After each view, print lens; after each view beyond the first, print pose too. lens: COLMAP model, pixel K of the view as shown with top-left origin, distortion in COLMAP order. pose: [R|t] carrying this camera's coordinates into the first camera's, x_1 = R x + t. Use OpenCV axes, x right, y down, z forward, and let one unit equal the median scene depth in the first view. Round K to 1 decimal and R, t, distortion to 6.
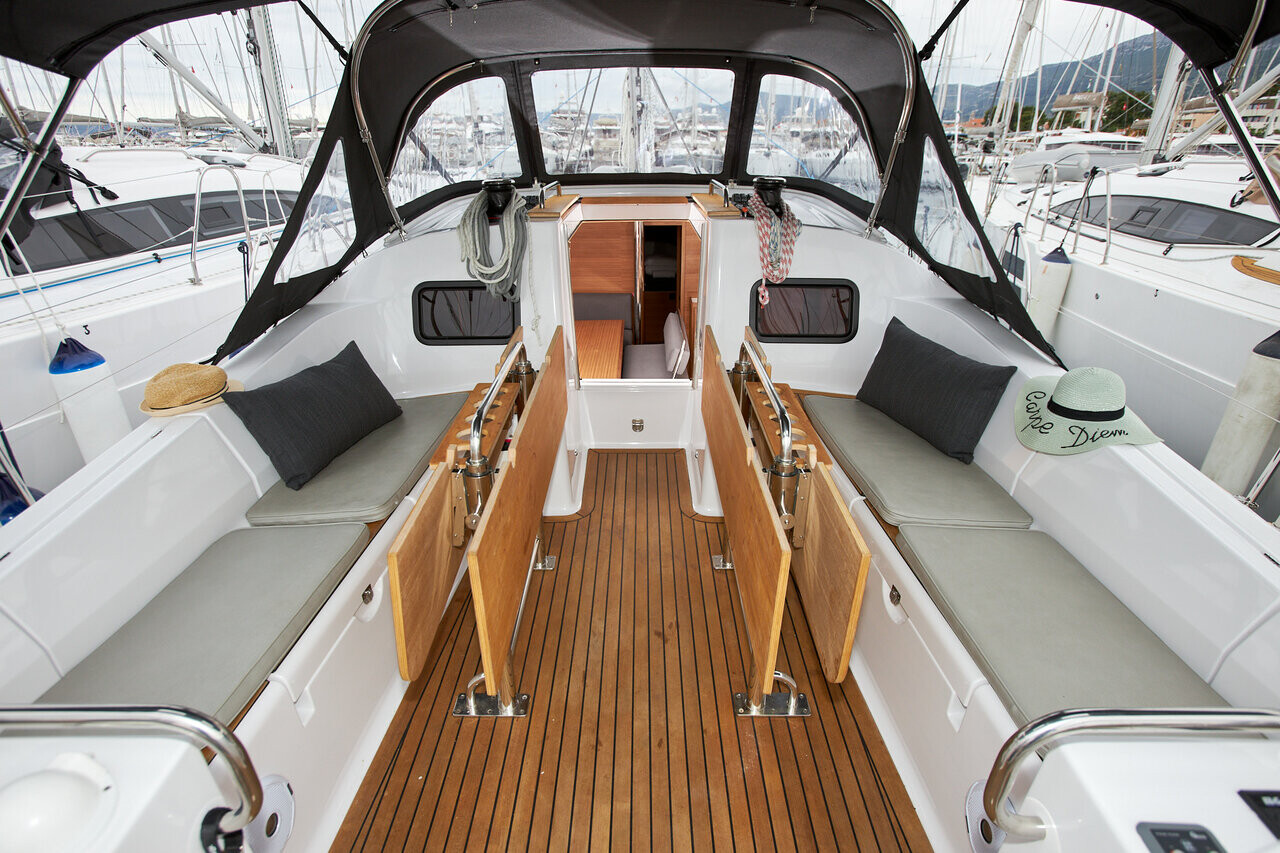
lens RADIAL K [[691.5, 0, 626.1], [0, 691.5, 434.3], [0, 0, 1]] dist [-0.046532, 0.030717]
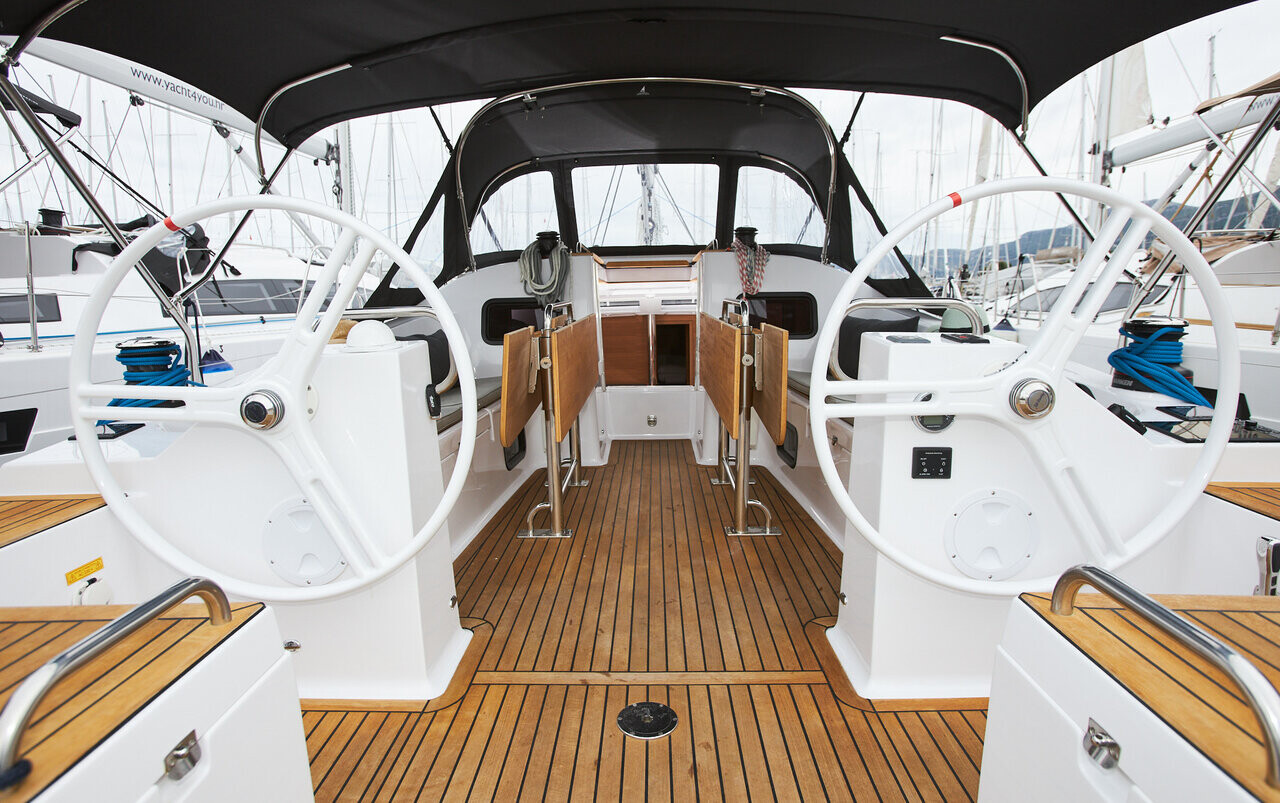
lens RADIAL K [[713.7, 0, 629.1], [0, 713.7, 397.9], [0, 0, 1]] dist [-0.023763, 0.001448]
pose [[0.999861, -0.006821, -0.015238, -0.005404], [0.002272, 0.959819, -0.280610, 0.364264], [0.016539, 0.280536, 0.959701, -0.286101]]
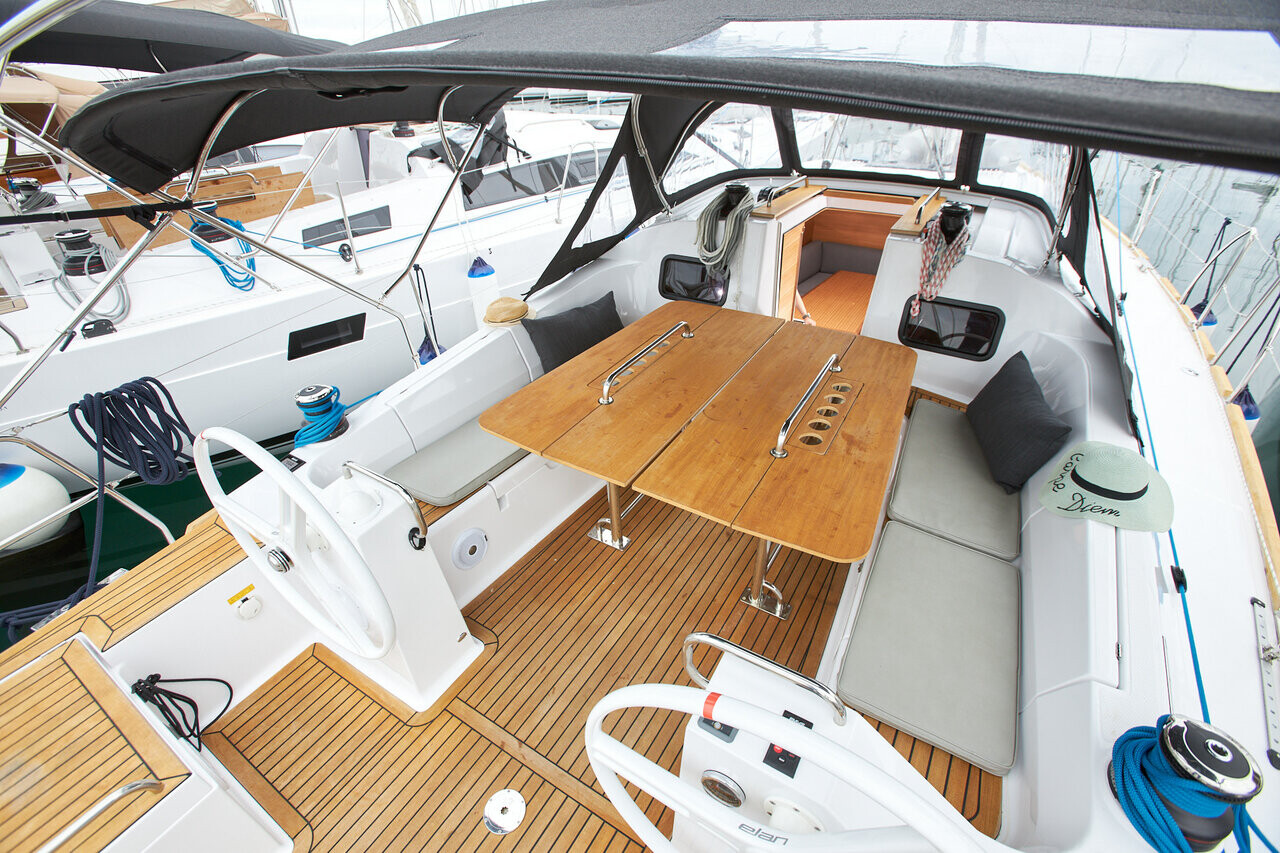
lens RADIAL K [[590.3, 0, 640.0], [0, 590.3, 426.5], [0, 0, 1]] dist [-0.048291, 0.000020]
pose [[0.855786, 0.271843, -0.440151, 0.294951], [-0.193855, 0.957328, 0.214345, -0.130524], [0.479637, -0.098108, 0.871965, -0.135387]]
